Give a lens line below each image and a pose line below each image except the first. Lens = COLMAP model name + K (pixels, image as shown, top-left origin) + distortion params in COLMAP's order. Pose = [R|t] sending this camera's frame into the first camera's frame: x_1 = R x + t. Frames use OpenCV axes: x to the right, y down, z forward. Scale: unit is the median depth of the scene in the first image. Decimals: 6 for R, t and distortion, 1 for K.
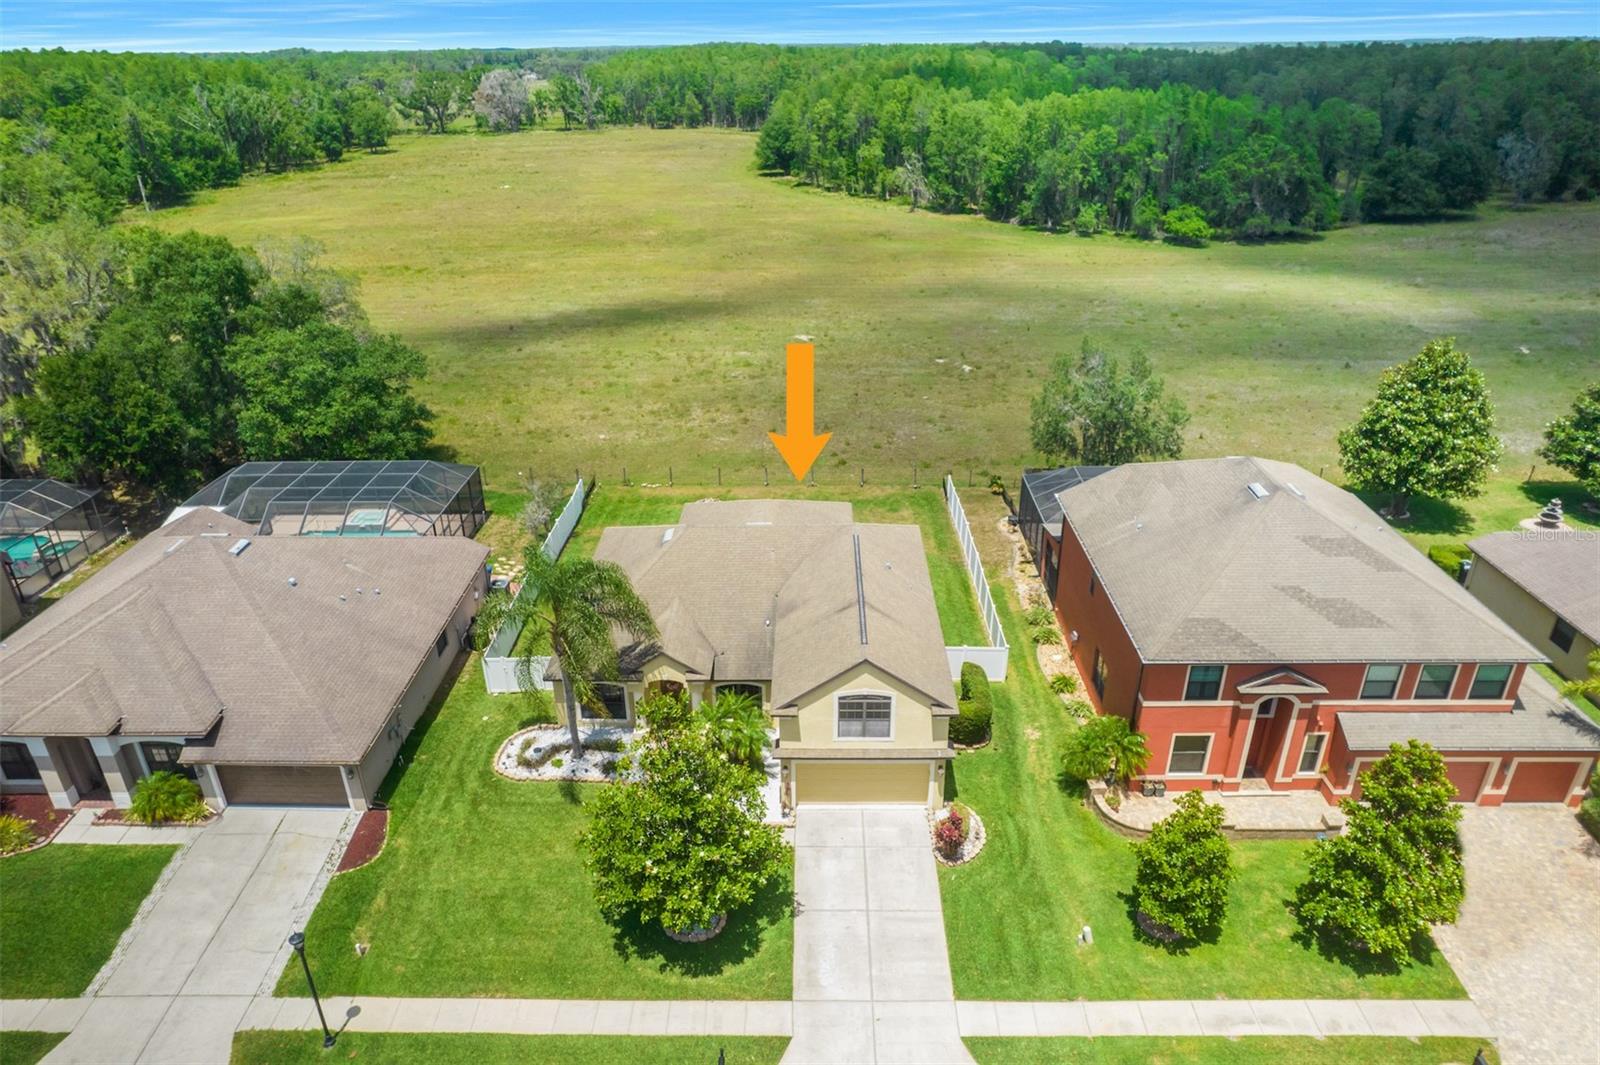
lens RADIAL K [[1009.9, 0, 797.7], [0, 1009.9, 528.4], [0, 0, 1]] dist [-0.016437, 0.001173]
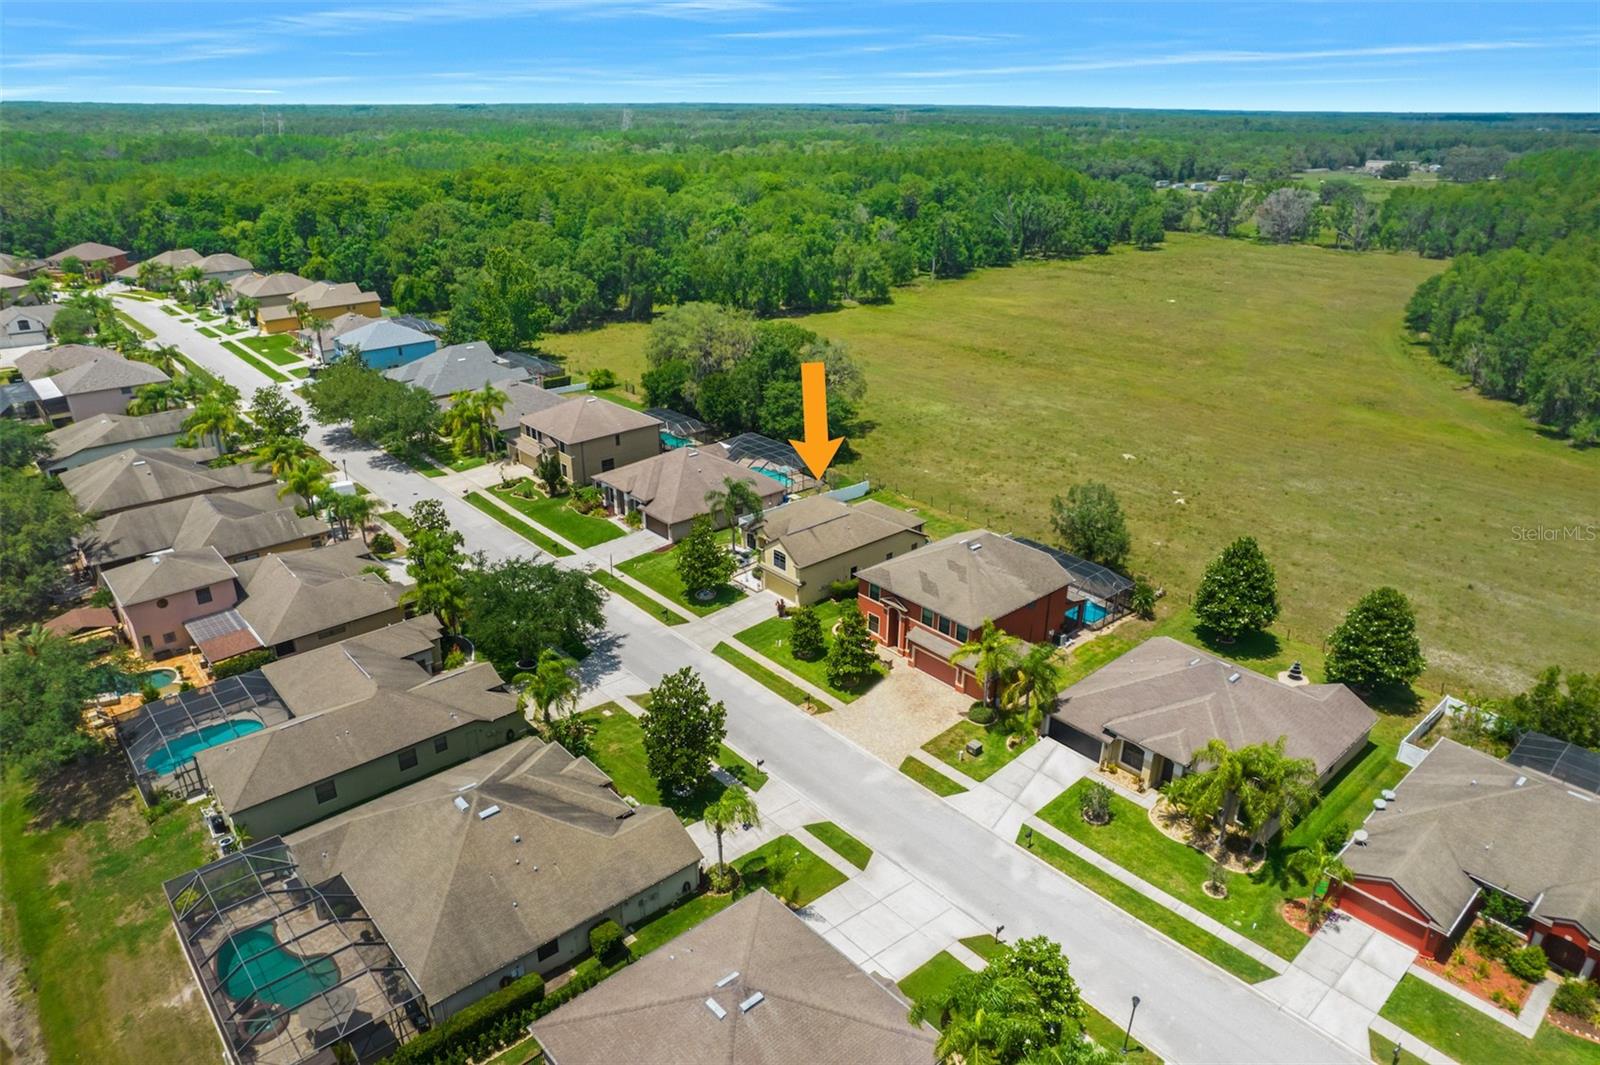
lens RADIAL K [[1009.9, 0, 799.2], [0, 1009.9, 534.6], [0, 0, 1]] dist [-0.016437, 0.001173]
pose [[0.675535, 0.305481, -0.671069, 1.867920], [-0.335279, 0.937866, 0.089420, -0.142698], [0.656689, 0.164589, 0.735983, -0.987096]]
